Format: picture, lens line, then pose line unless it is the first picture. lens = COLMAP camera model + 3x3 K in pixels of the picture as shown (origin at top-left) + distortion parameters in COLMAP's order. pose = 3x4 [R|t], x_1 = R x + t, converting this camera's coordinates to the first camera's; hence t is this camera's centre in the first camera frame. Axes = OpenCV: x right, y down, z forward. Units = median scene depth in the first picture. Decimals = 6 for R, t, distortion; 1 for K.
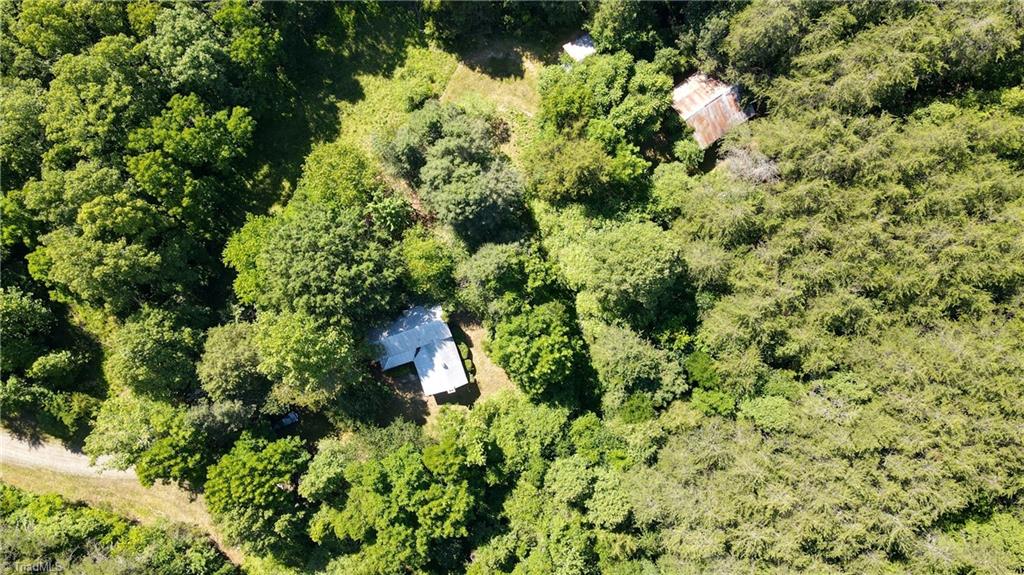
lens RADIAL K [[758.8, 0, 510.2], [0, 758.8, 287.0], [0, 0, 1]] dist [0.021377, 0.011042]
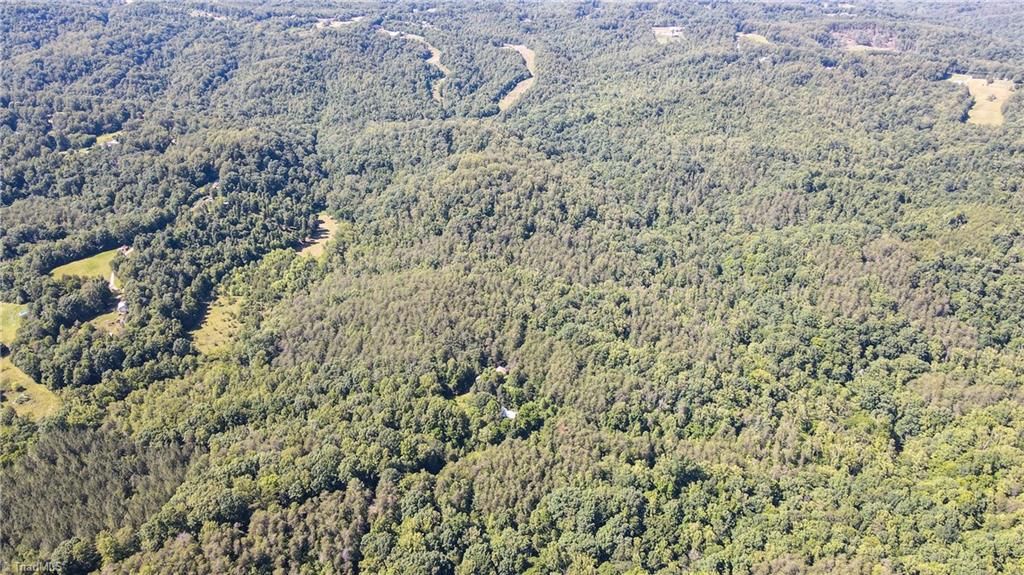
lens RADIAL K [[758.8, 0, 512.2], [0, 758.8, 287.5], [0, 0, 1]] dist [0.021377, 0.011042]
pose [[0.573528, -0.356307, 0.737639, -3.723057], [0.819090, 0.263231, -0.509707, 2.618765], [-0.012557, 0.896524, 0.442818, -2.101820]]
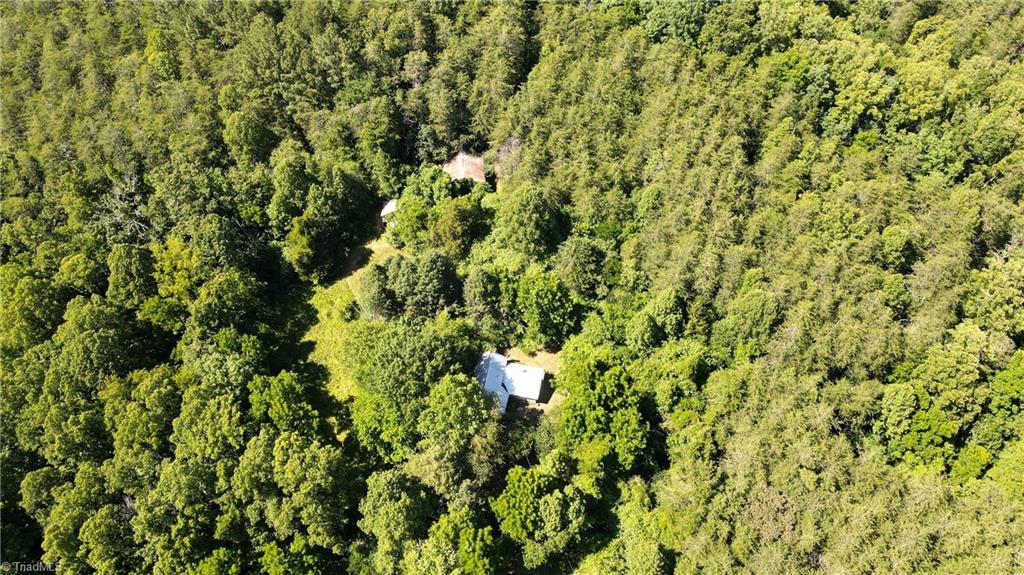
lens RADIAL K [[758.8, 0, 507.8], [0, 758.8, 285.8], [0, 0, 1]] dist [0.021377, 0.011042]
pose [[0.501395, -0.698092, 0.511145, -0.717488], [0.864992, 0.417940, -0.277695, 0.412672], [-0.019772, 0.581372, 0.813398, -0.183380]]
